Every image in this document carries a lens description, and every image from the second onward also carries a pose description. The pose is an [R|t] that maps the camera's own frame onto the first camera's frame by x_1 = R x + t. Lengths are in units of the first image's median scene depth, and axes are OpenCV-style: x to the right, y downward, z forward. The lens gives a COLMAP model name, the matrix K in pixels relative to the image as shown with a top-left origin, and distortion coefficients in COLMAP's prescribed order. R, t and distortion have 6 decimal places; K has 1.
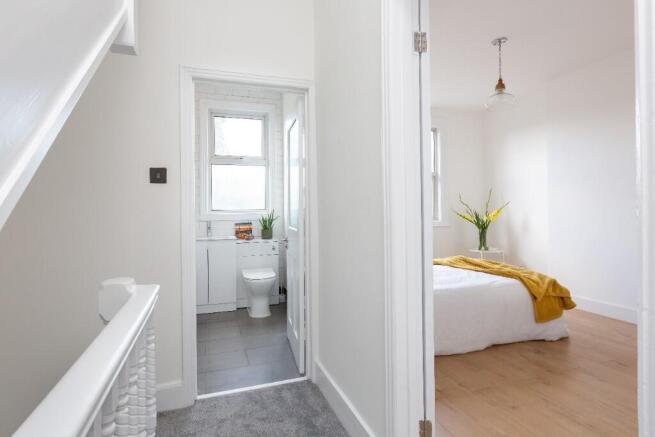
lens RADIAL K [[335.6, 0, 326.1], [0, 335.6, 207.2], [0, 0, 1]] dist [0.015983, -0.000055]
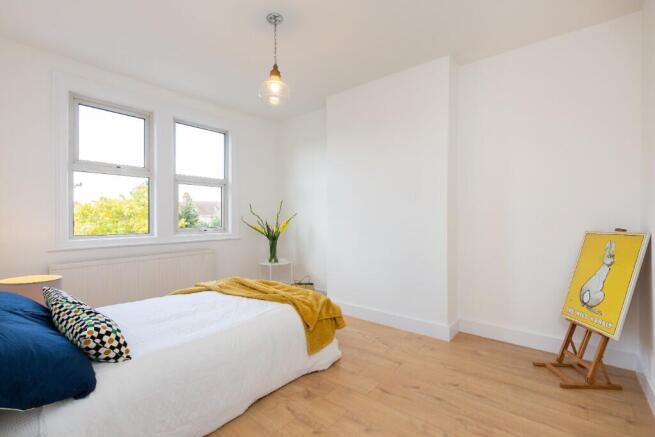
lens RADIAL K [[299.2, 0, 319.7], [0, 299.2, 217.3], [0, 0, 1]] dist [0.000239, 0.000065]
pose [[0.862351, 0.007603, 0.506254, 0.238840], [-0.007840, 0.999968, -0.001663, -0.003702], [-0.506251, -0.002535, 0.862383, 0.307579]]
